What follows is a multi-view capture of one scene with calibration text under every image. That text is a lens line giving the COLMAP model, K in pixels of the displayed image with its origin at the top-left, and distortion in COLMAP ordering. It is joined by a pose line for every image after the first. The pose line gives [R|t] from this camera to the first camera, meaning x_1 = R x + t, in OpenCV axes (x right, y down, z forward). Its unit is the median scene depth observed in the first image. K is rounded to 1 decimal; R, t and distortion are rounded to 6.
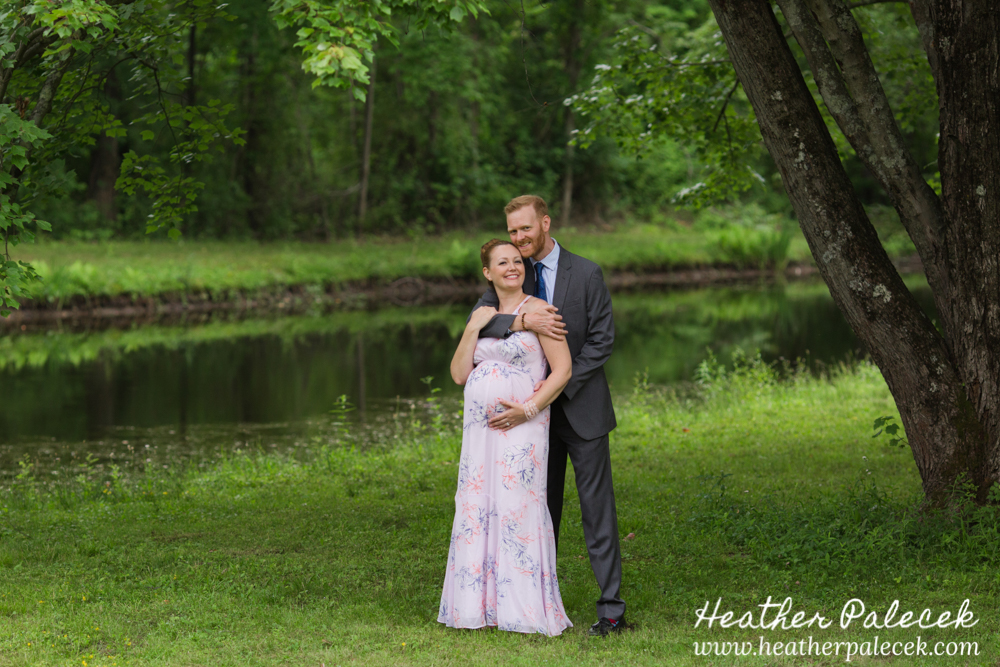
lens RADIAL K [[4528.0, 0, 484.4], [0, 4528.0, 265.2], [0, 0, 1]] dist [0.300618, 0.000000]
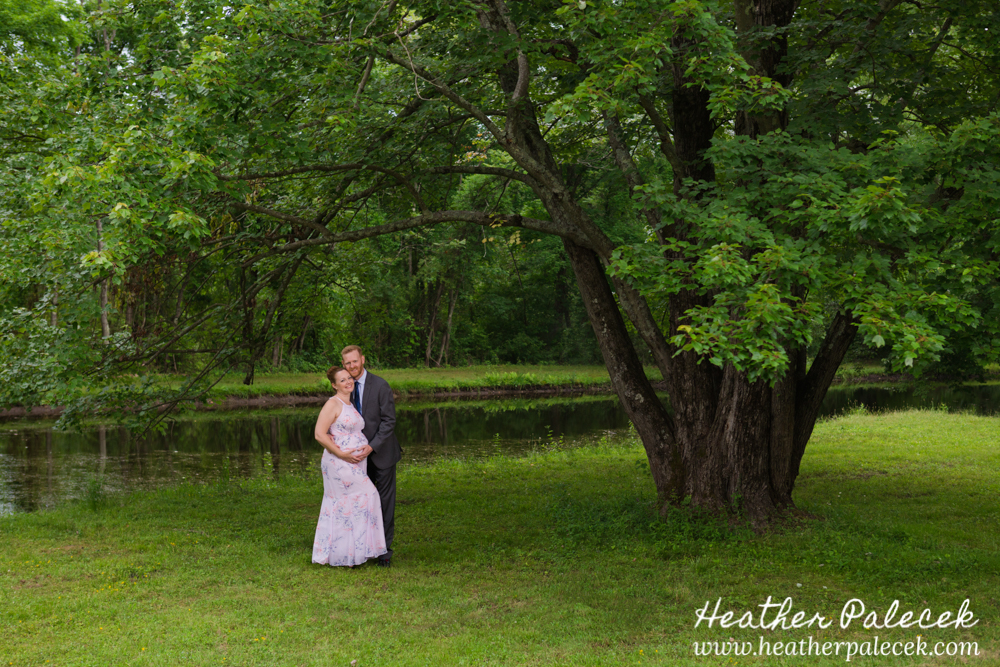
lens RADIAL K [[1384.7, 0, 540.2], [0, 1384.7, 319.7], [0, 0, 1]] dist [0.035656, 0.000000]
pose [[0.978856, 0.010381, -0.204288, 0.167126], [-0.017990, 0.999210, -0.035423, -0.006045], [0.203759, 0.038350, 0.978270, 0.378436]]
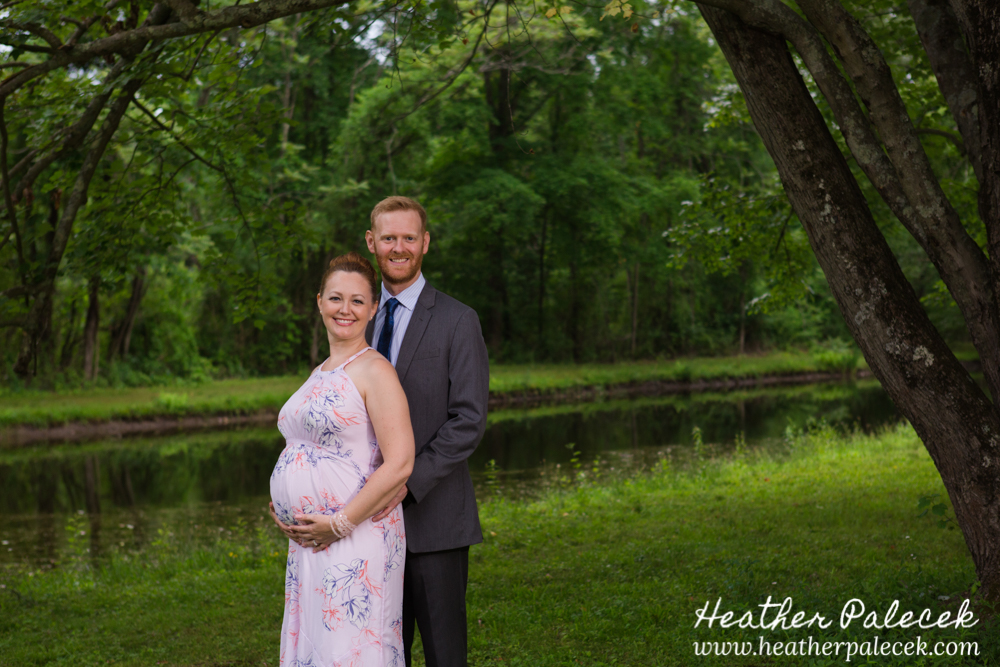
lens RADIAL K [[1654.1, 0, 518.8], [0, 1654.1, 321.8], [0, 0, 1]] dist [-0.028849, 0.000000]
pose [[0.989805, -0.028746, -0.139499, 0.053620], [0.023267, 0.998898, -0.040754, 0.010584], [0.140517, 0.037092, 0.989383, 0.657327]]
